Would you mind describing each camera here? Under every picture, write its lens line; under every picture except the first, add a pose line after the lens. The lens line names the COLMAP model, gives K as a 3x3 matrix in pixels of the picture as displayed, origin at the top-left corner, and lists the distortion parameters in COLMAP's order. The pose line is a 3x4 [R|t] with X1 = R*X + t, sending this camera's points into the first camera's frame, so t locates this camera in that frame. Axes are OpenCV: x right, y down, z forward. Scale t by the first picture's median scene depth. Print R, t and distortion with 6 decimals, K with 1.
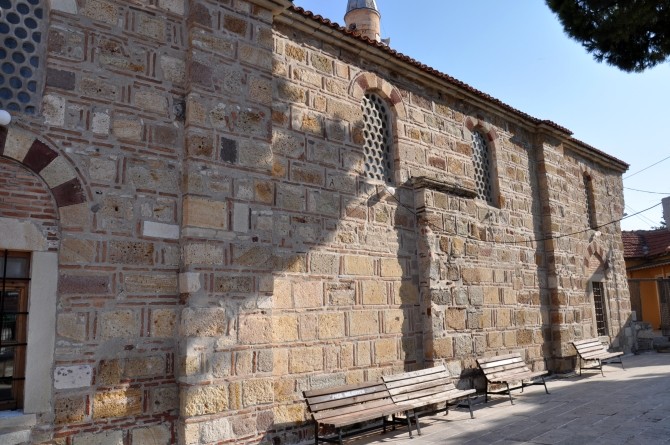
lens RADIAL K [[524.3, 0, 334.3], [0, 524.3, 225.9], [0, 0, 1]] dist [-0.154104, 0.123240]
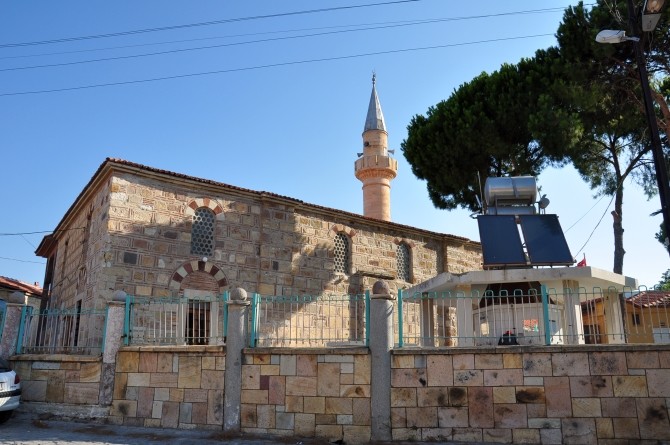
lens RADIAL K [[524.3, 0, 334.3], [0, 524.3, 225.9], [0, 0, 1]] dist [-0.154104, 0.123240]
pose [[0.995270, 0.015854, -0.095843, 0.305139], [-0.024549, 0.995618, -0.090237, -0.096239], [0.093992, 0.092163, 0.991298, -1.434501]]
